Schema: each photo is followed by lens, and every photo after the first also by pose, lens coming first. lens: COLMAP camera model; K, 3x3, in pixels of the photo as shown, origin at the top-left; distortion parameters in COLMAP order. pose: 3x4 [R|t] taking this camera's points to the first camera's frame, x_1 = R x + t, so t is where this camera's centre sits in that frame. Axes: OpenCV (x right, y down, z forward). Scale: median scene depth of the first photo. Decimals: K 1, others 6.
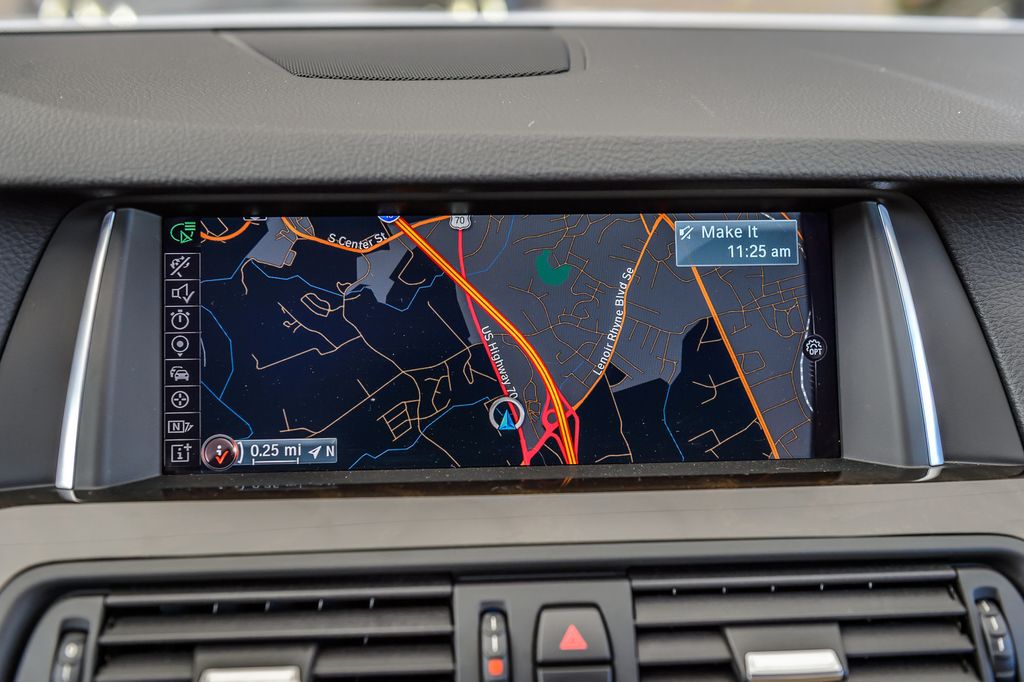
lens RADIAL K [[1174.3, 0, 512.0], [0, 1174.3, 341.0], [0, 0, 1]] dist [0.000625, 0.001190]
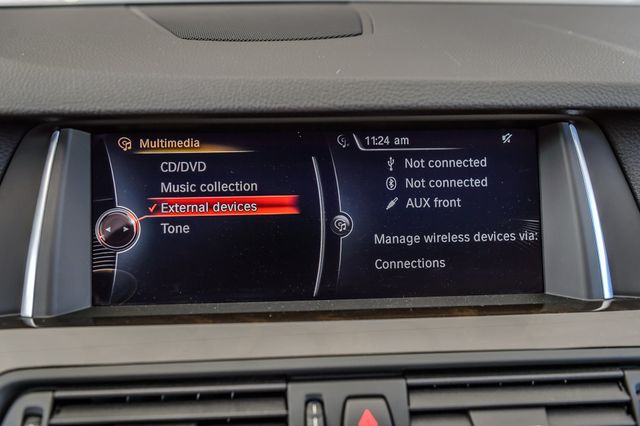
lens RADIAL K [[748.9, 0, 320.5], [0, 748.9, 208.3], [0, 0, 1]] dist [-0.004027, 0.019903]
pose [[0.999996, -0.002269, 0.001604, -0.008342], [0.002247, 0.999902, 0.013838, -0.025605], [-0.001636, -0.013835, 0.999903, 0.048670]]
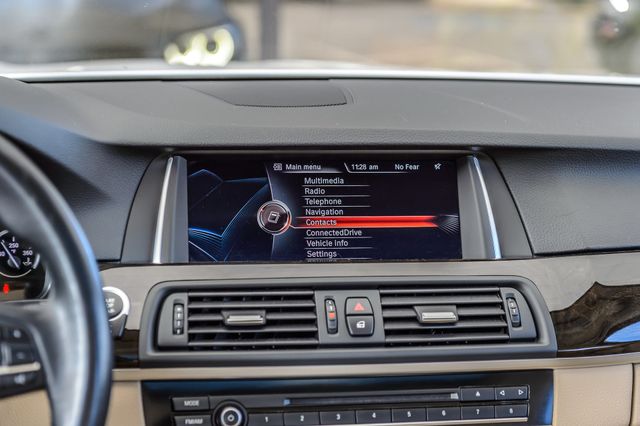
lens RADIAL K [[1263.3, 0, 320.0], [0, 1263.3, 213.0], [0, 0, 1]] dist [0.010086, 0.039536]
pose [[0.996821, -0.000508, 0.079667, -0.252383], [0.010752, 0.991689, -0.128209, 0.379252], [-0.078940, 0.128658, 0.988542, -1.786470]]
